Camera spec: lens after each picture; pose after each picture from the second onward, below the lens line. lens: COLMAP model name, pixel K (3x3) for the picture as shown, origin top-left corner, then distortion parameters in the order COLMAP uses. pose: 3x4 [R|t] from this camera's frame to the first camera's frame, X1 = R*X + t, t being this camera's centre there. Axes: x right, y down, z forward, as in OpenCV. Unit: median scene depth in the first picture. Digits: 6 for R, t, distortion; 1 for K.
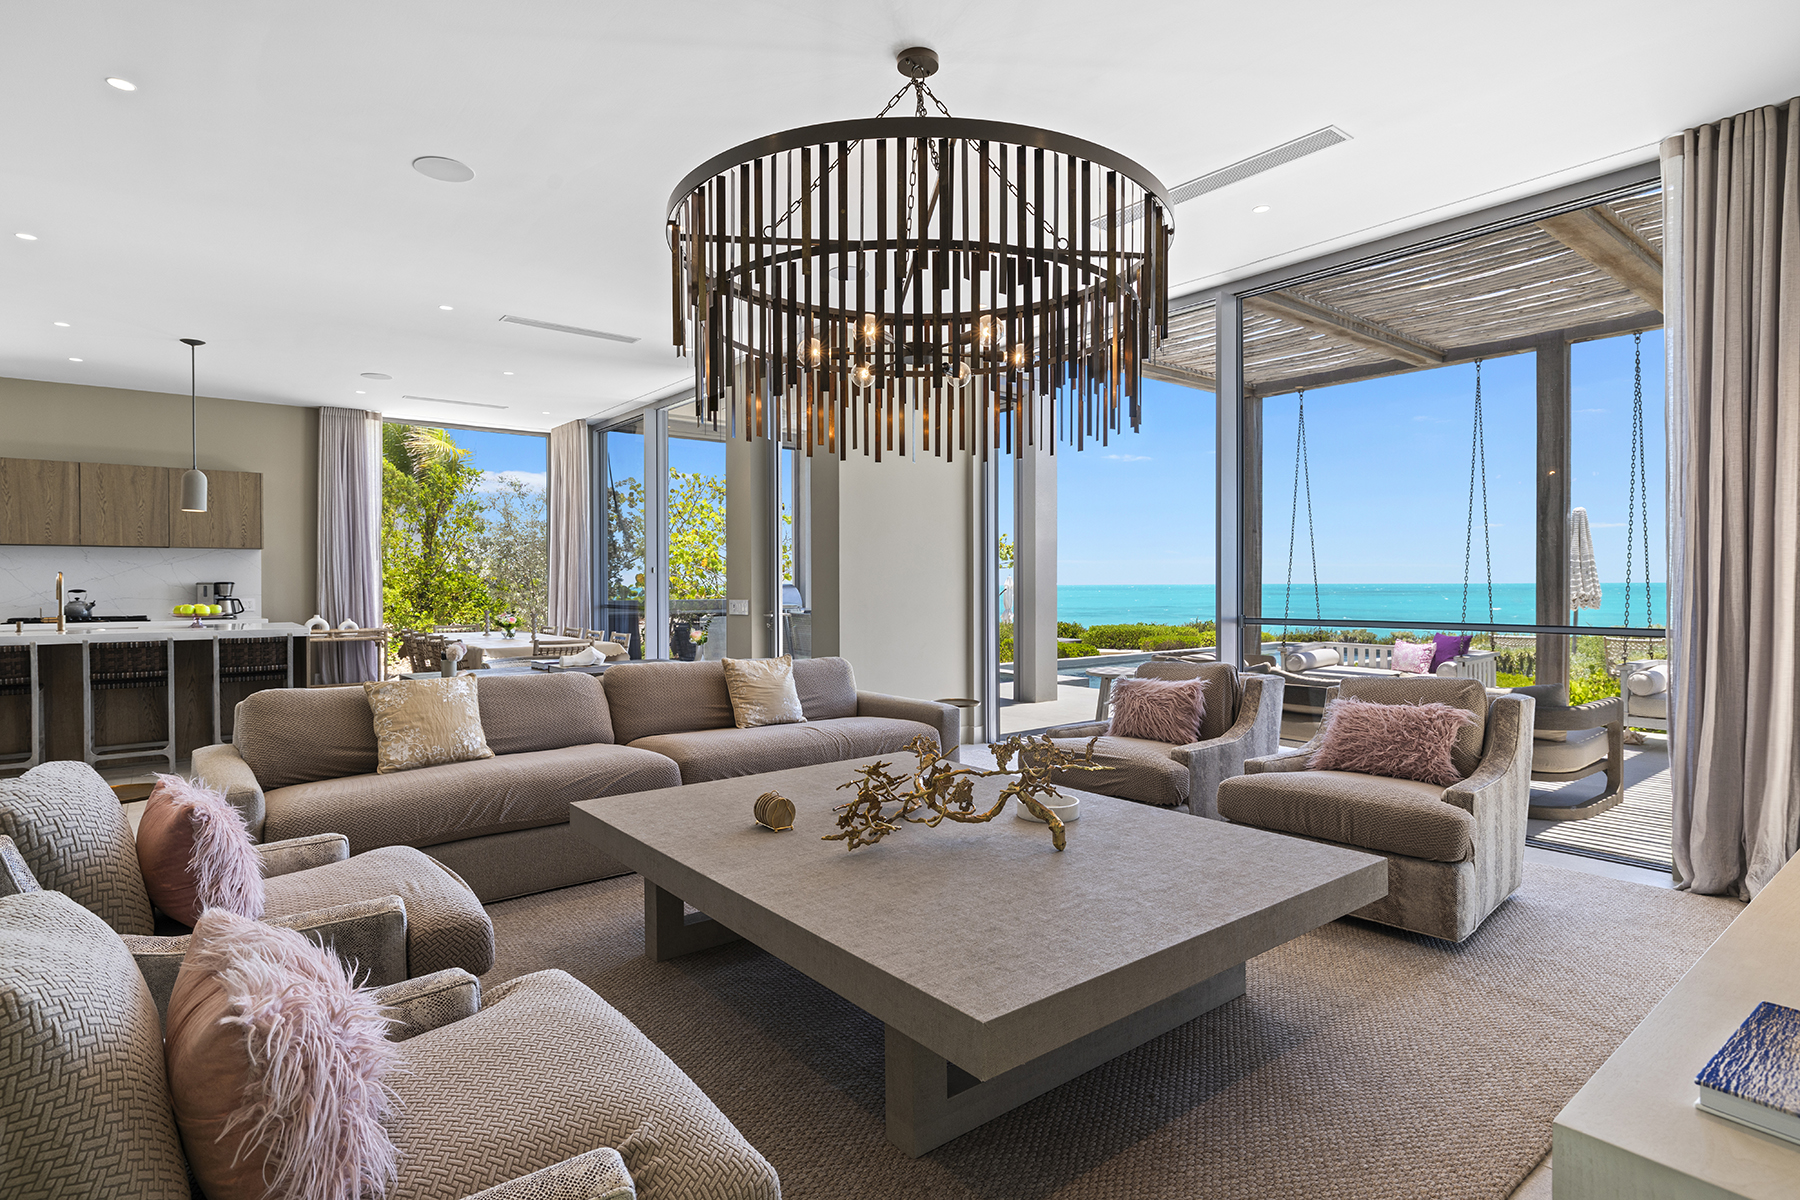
lens RADIAL K [[930.2, 0, 908.2], [0, 930.2, 592.1], [0, 0, 1]] dist [0.007318, -0.000918]
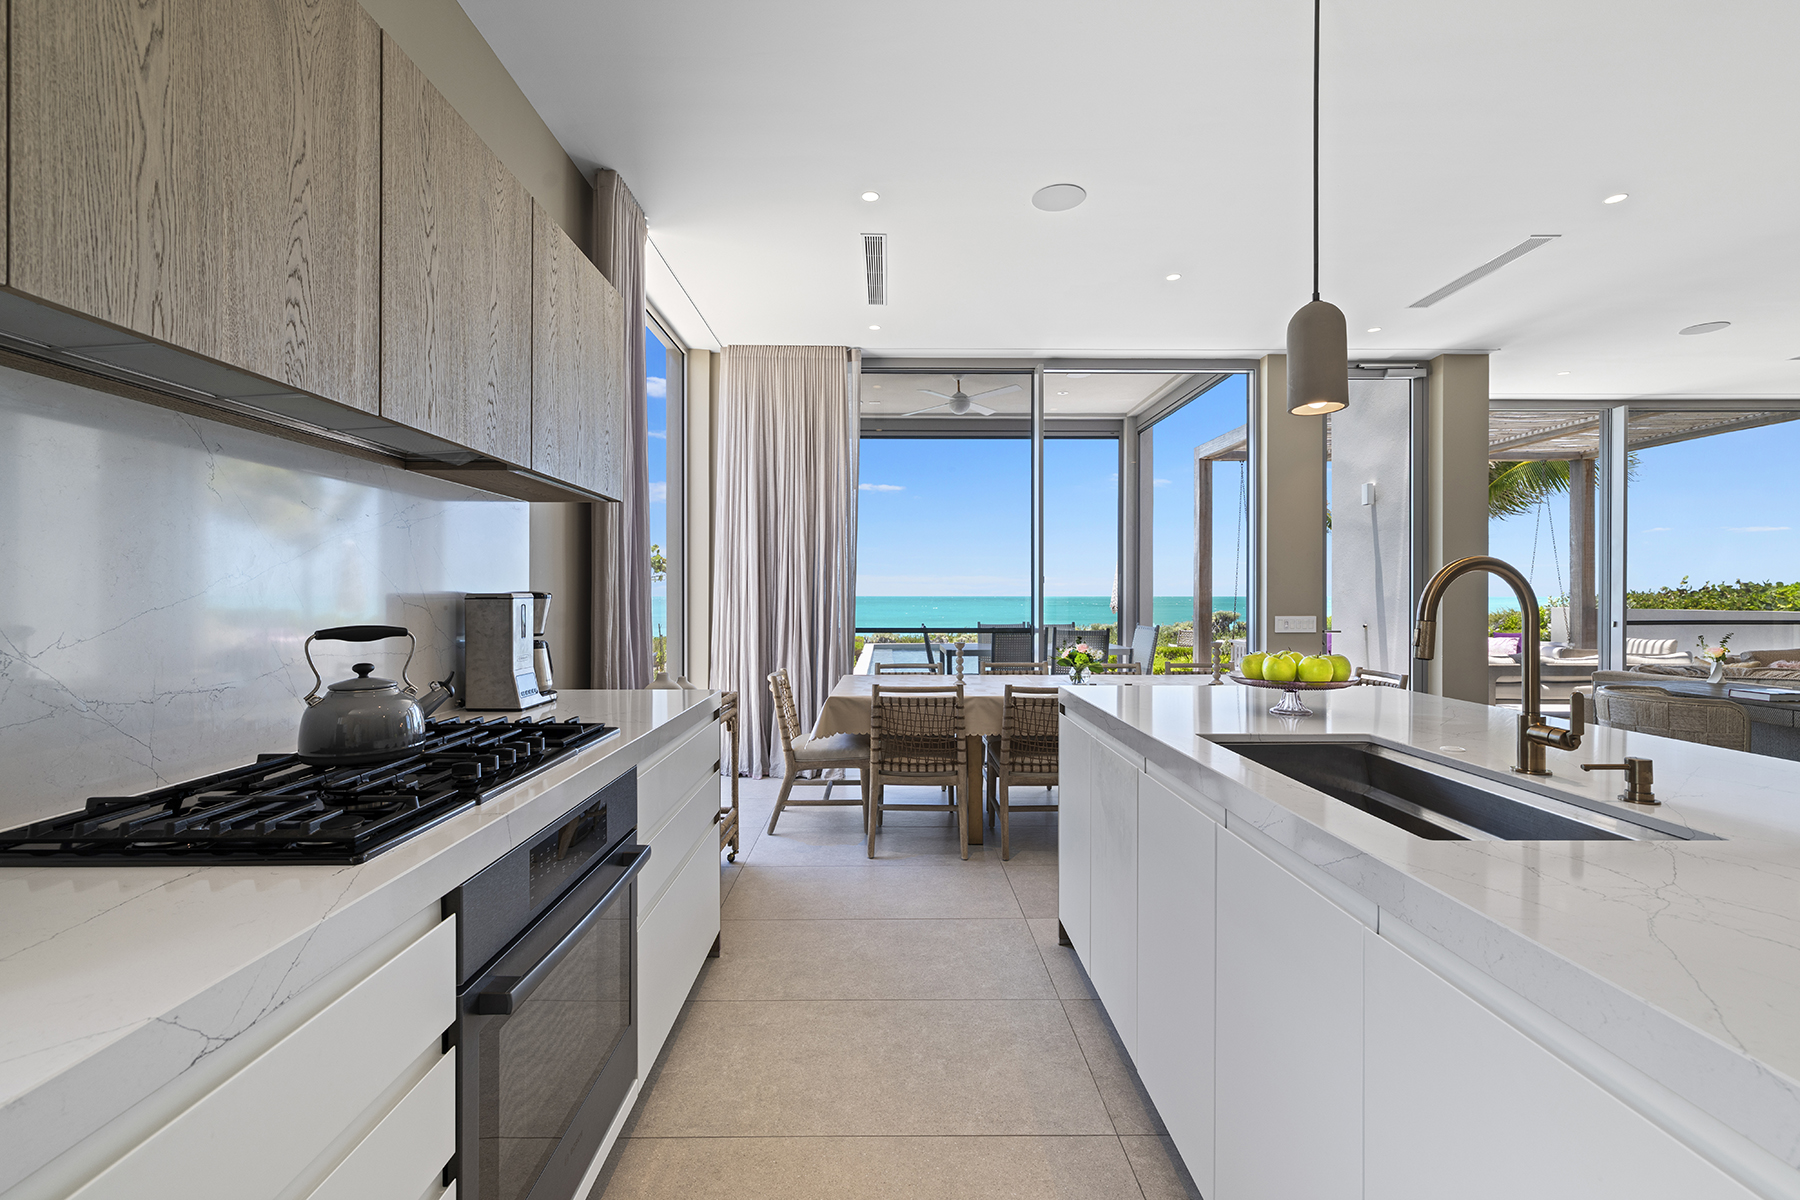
lens RADIAL K [[775.9, 0, 902.6], [0, 775.9, 595.2], [0, 0, 1]] dist [-0.003481, 0.002514]
pose [[0.616753, 0.003263, 0.787150, -0.869268], [0.006301, 0.999939, -0.009082, -0.006831], [-0.787131, 0.010561, 0.616695, 0.728137]]
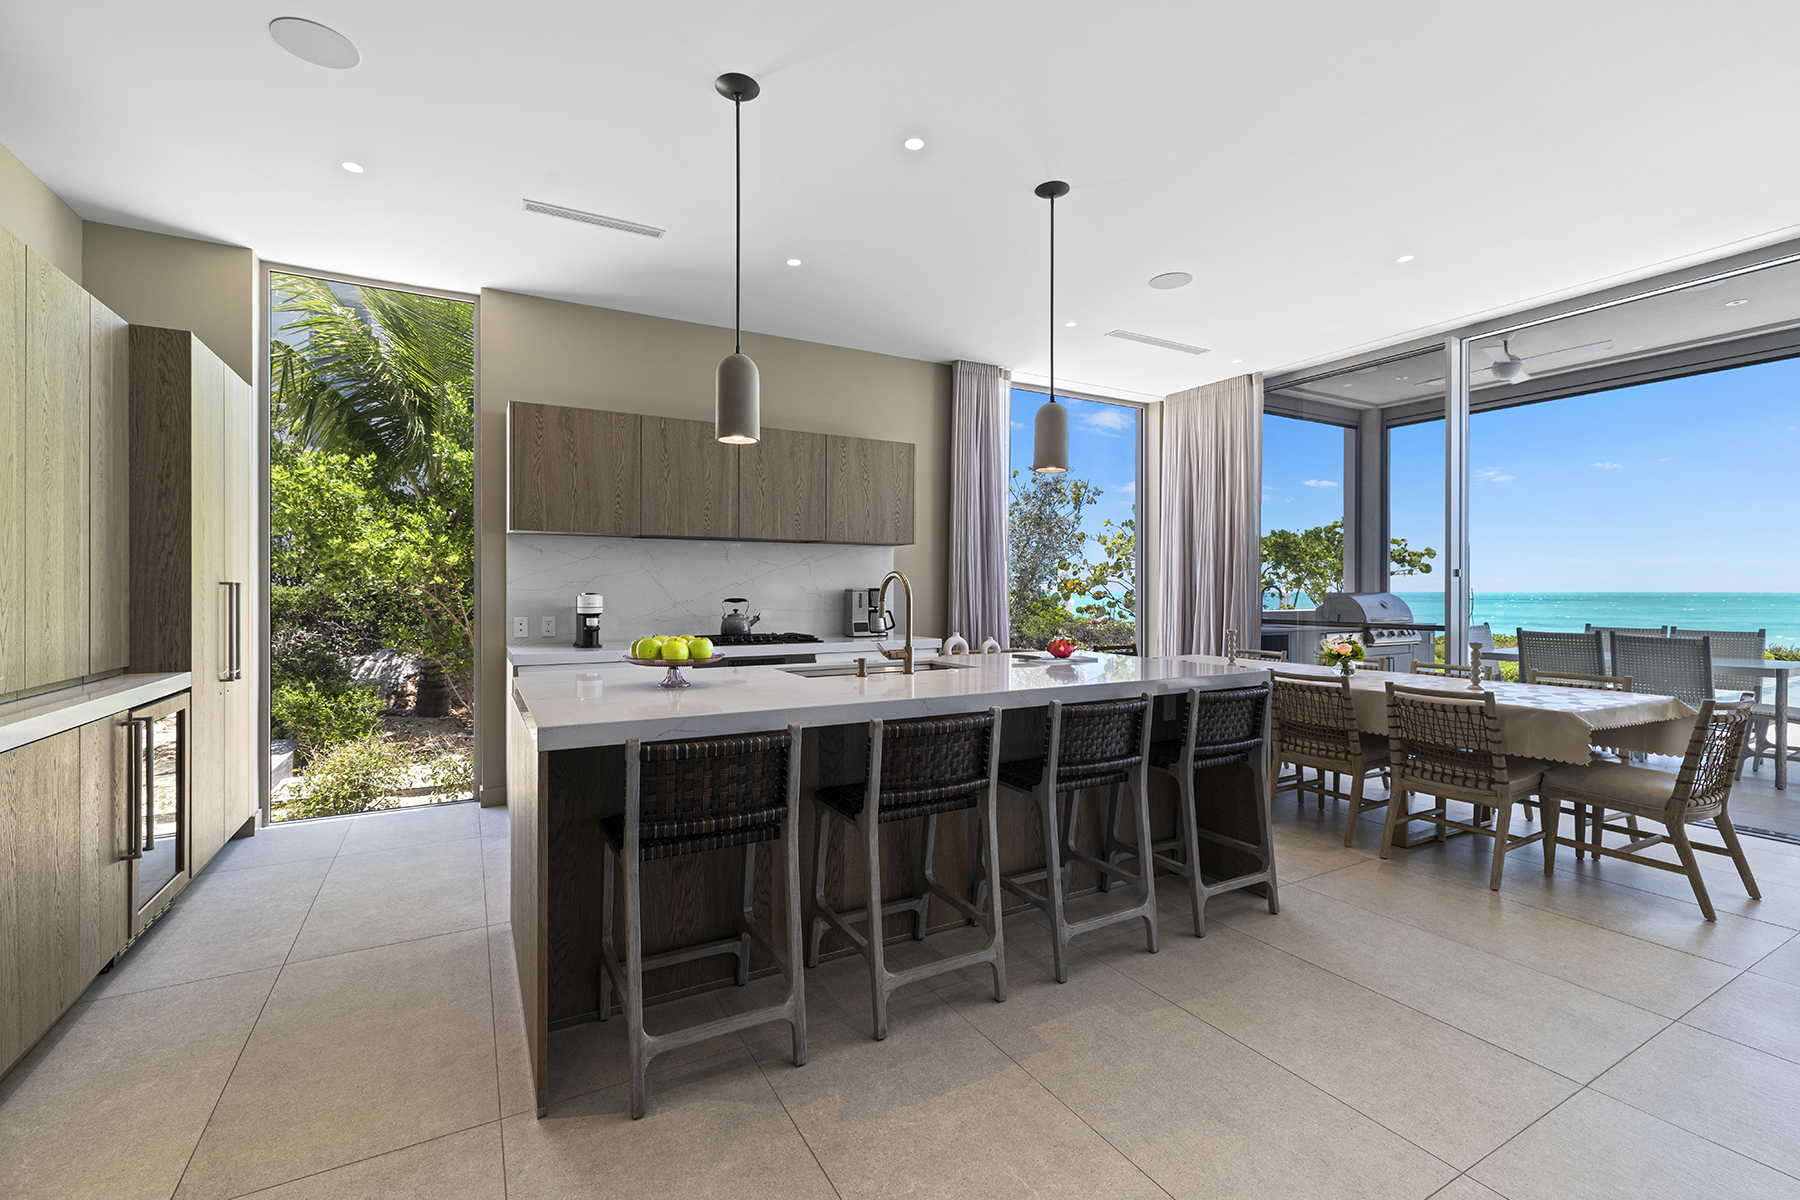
lens RADIAL K [[775.9, 0, 894.4], [0, 775.9, 593.6], [0, 0, 1]] dist [-0.003481, 0.002514]
pose [[0.986526, 0.004011, -0.163557, -0.611585], [-0.004835, 0.999978, -0.004643, -0.003988], [0.163535, 0.005371, 0.986523, 0.384777]]
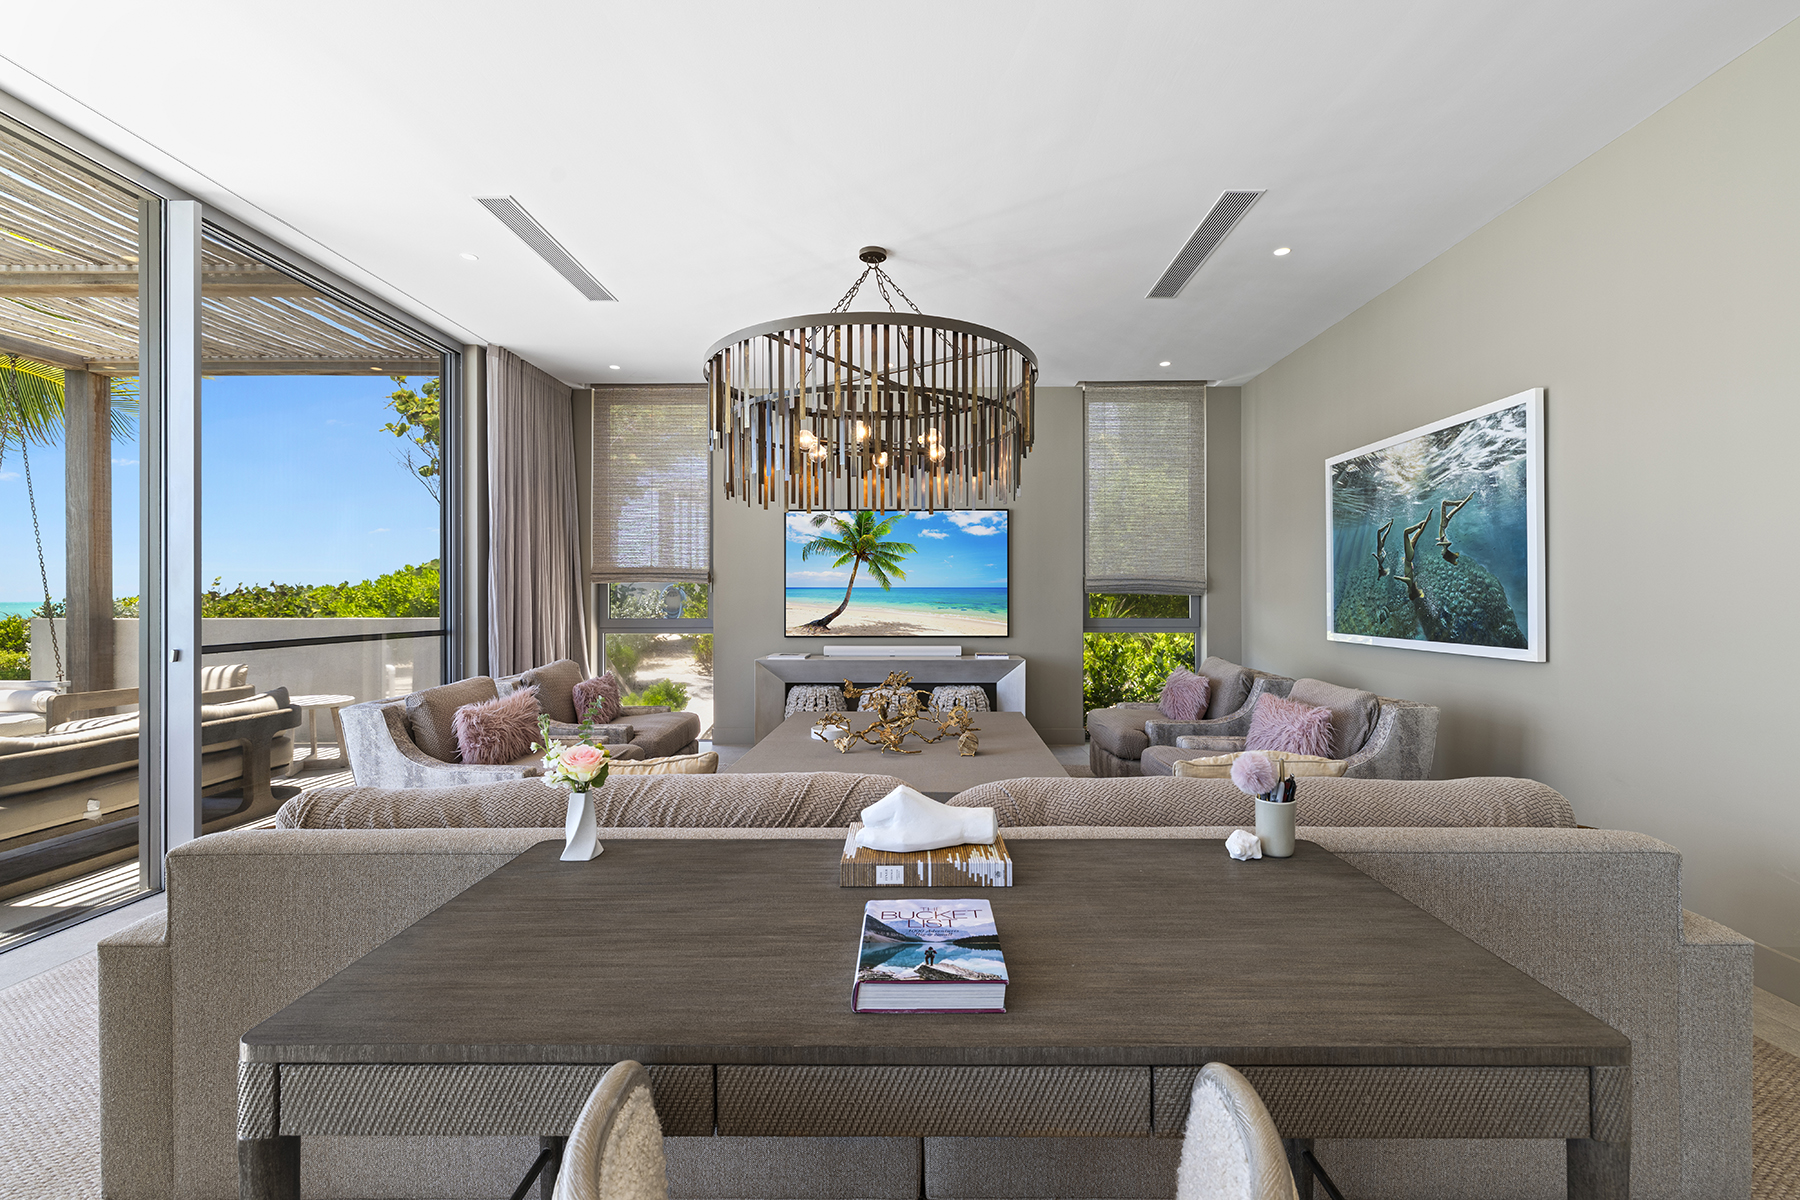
lens RADIAL K [[775.9, 0, 921.1], [0, 775.9, 602.9], [0, 0, 1]] dist [-0.003481, 0.002514]
pose [[-0.772121, 0.001039, 0.635474, -0.312309], [0.009230, 0.999912, 0.009580, -0.005330], [-0.635408, 0.013263, -0.772062, 0.704376]]
